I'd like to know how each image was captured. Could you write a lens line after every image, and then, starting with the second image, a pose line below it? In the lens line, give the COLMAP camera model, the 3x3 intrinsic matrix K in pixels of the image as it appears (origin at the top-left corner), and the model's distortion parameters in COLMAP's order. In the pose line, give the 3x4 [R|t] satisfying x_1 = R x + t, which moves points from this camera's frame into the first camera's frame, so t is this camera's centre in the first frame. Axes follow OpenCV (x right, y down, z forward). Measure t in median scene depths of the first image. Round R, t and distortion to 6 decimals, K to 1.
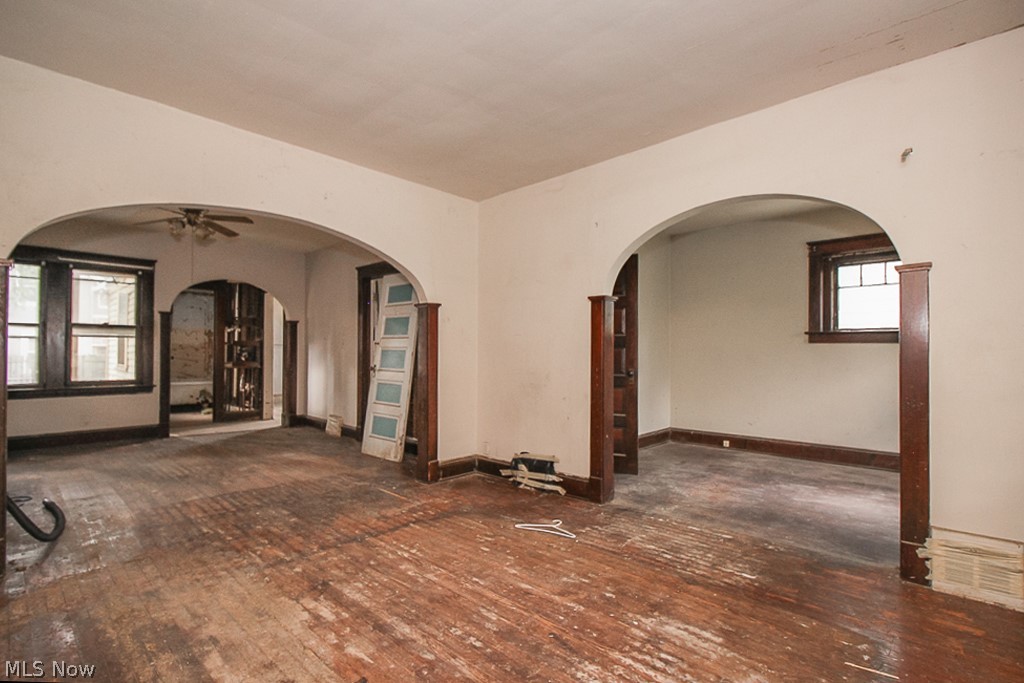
lens RADIAL K [[486.7, 0, 513.0], [0, 486.7, 342.0], [0, 0, 1]] dist [0.001039, -0.000349]
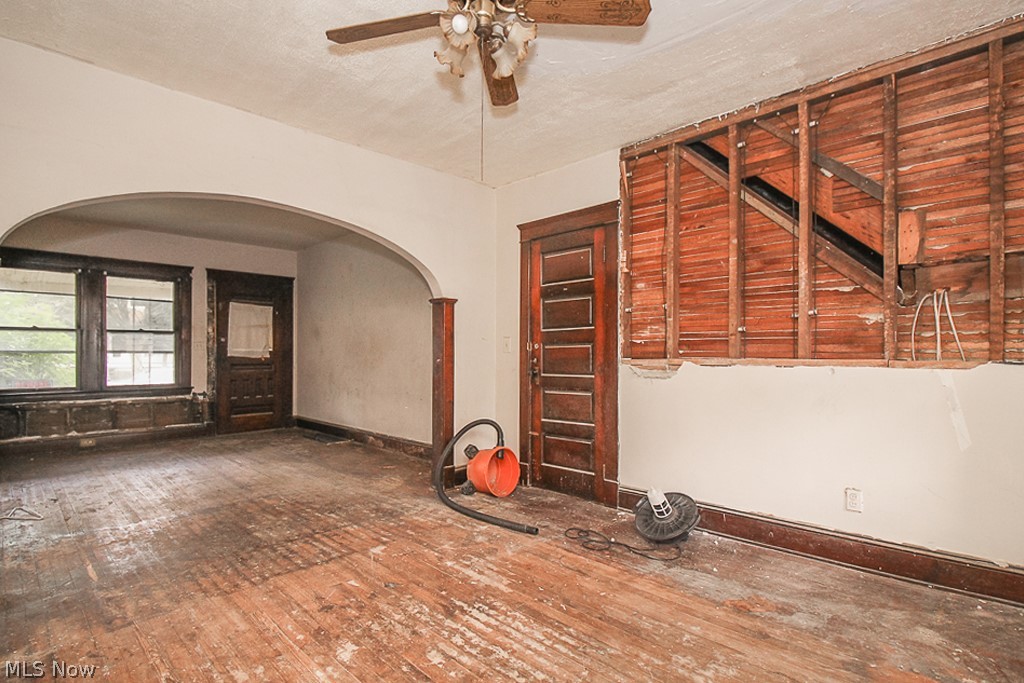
lens RADIAL K [[486.7, 0, 511.5], [0, 486.7, 348.3], [0, 0, 1]] dist [0.001039, -0.000349]
pose [[-0.999999, 0.001211, 0.001180, -0.999645], [0.001186, 0.999779, -0.020995, 0.028759], [-0.001205, -0.020993, -0.999779, 2.032949]]
